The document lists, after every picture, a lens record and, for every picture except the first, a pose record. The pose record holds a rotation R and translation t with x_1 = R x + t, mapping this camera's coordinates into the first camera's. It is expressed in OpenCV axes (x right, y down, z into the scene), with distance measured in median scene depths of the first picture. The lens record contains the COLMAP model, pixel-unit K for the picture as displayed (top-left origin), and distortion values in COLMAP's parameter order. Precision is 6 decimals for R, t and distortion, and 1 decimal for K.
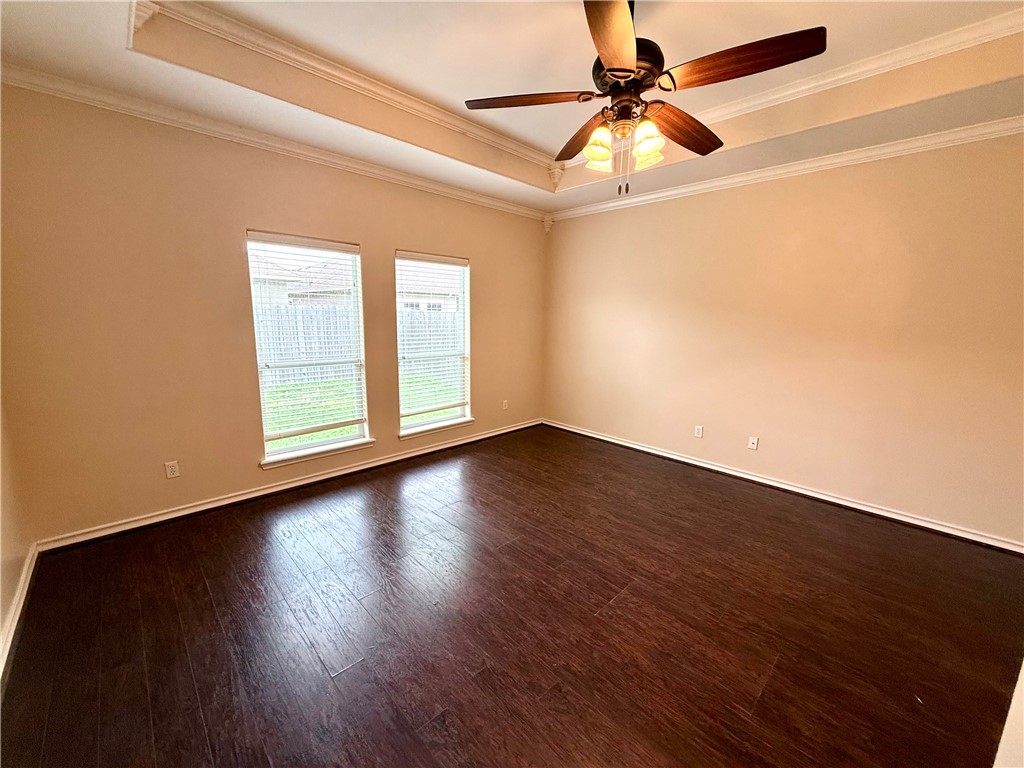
lens RADIAL K [[409.4, 0, 510.6], [0, 409.4, 384.3], [0, 0, 1]] dist [-0.000633, -0.000152]
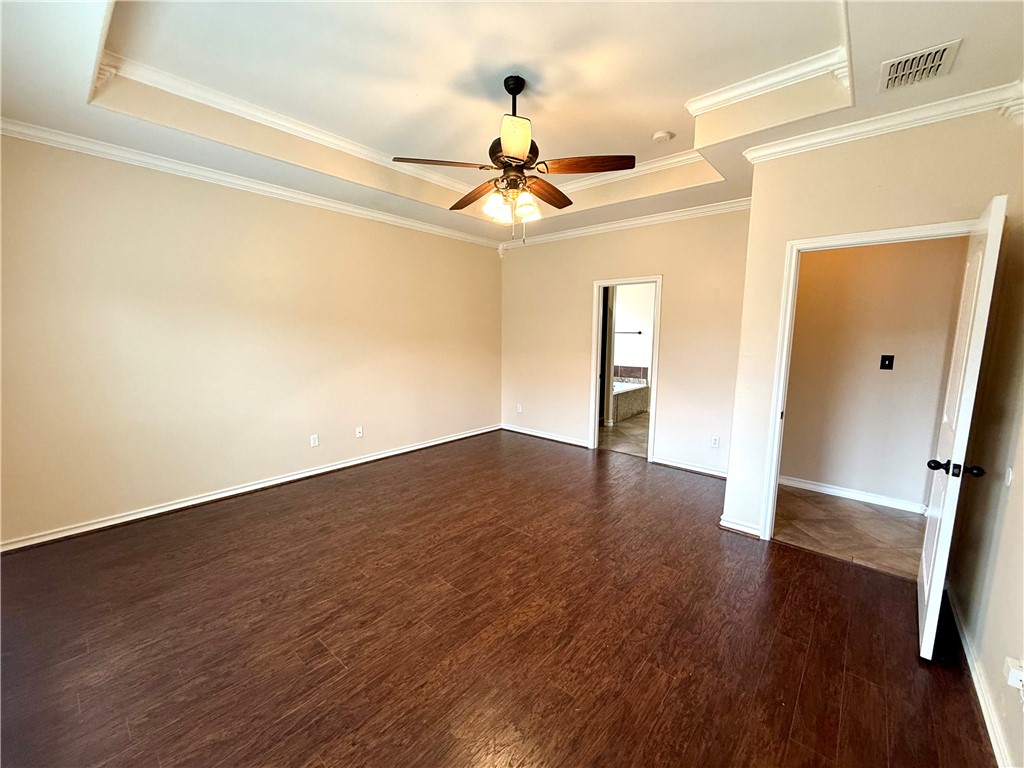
lens RADIAL K [[409.4, 0, 510.6], [0, 409.4, 384.3], [0, 0, 1]] dist [-0.000633, -0.000152]
pose [[-0.080684, -0.152429, 0.985015, -0.789924], [0.155684, 0.974181, 0.163505, -0.156747], [-0.984506, 0.166544, -0.054870, 0.801996]]
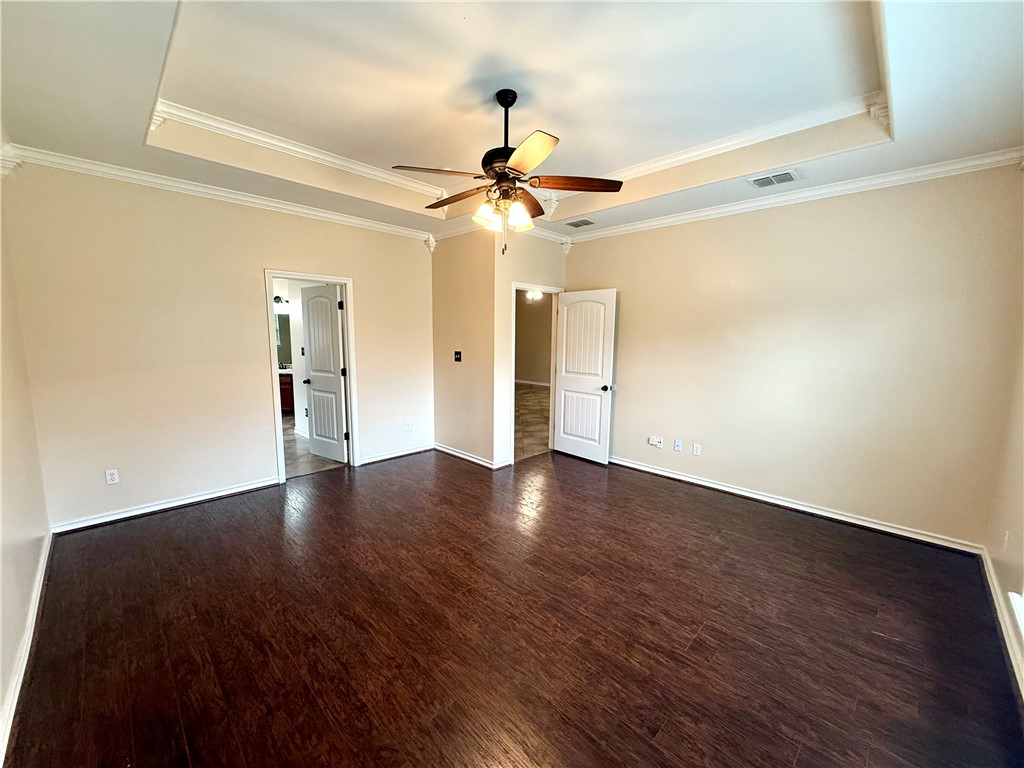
lens RADIAL K [[409.4, 0, 510.6], [0, 409.4, 384.3], [0, 0, 1]] dist [-0.000633, -0.000152]
pose [[-0.999140, -0.029999, -0.028634, 0.190354], [-0.036914, 0.957994, 0.284402, -0.293431], [0.018899, 0.285214, -0.958277, 1.692891]]
